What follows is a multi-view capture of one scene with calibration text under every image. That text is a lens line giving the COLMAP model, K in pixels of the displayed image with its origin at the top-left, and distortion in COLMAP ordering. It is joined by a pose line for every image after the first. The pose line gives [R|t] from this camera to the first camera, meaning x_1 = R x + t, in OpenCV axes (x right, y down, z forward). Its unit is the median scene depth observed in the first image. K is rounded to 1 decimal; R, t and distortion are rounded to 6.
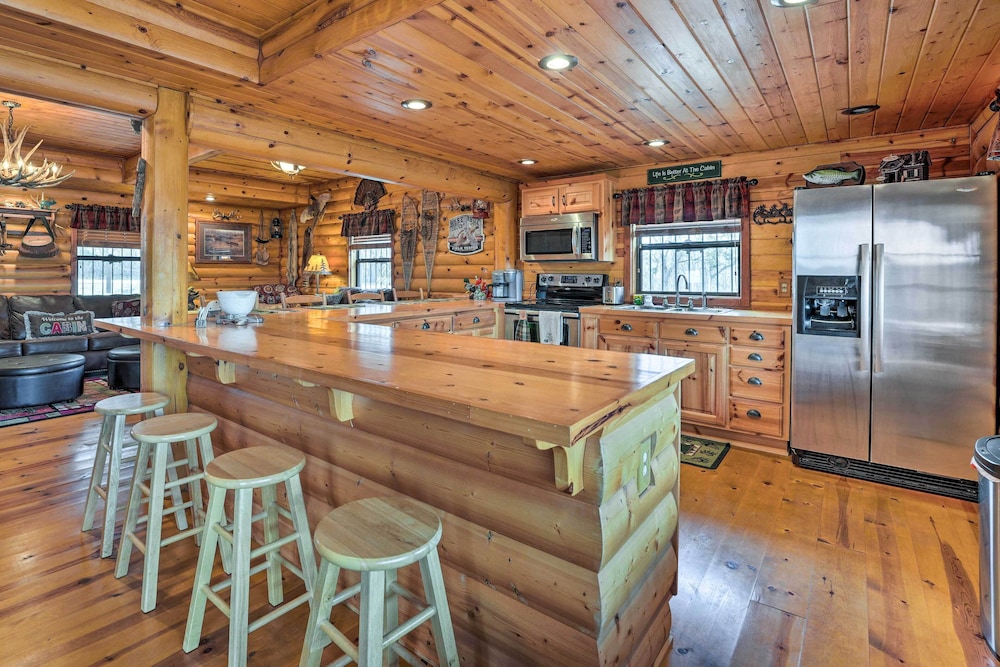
lens RADIAL K [[488.4, 0, 450.5], [0, 488.4, 270.9], [0, 0, 1]] dist [-0.017158, -0.000471]
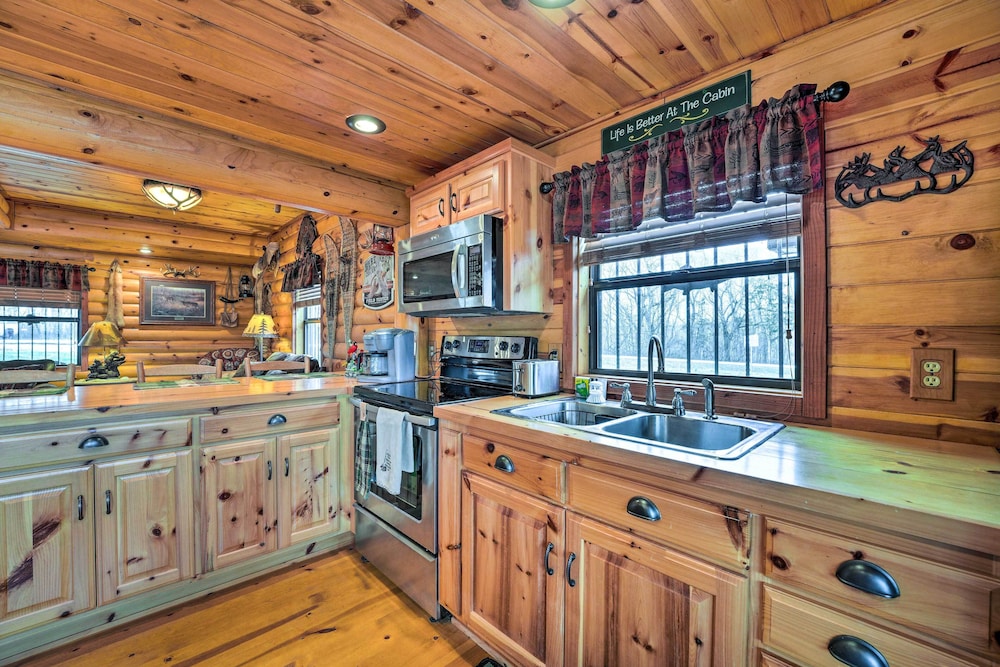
lens RADIAL K [[406.0, 0, 490.8], [0, 406.0, 334.5], [0, 0, 1]] dist [-0.019950, 0.000334]
pose [[0.992743, -0.000212, -0.120259, 0.333554], [0.000051, 0.999999, -0.001347, 0.005252], [0.120259, 0.001331, 0.992742, 0.557991]]
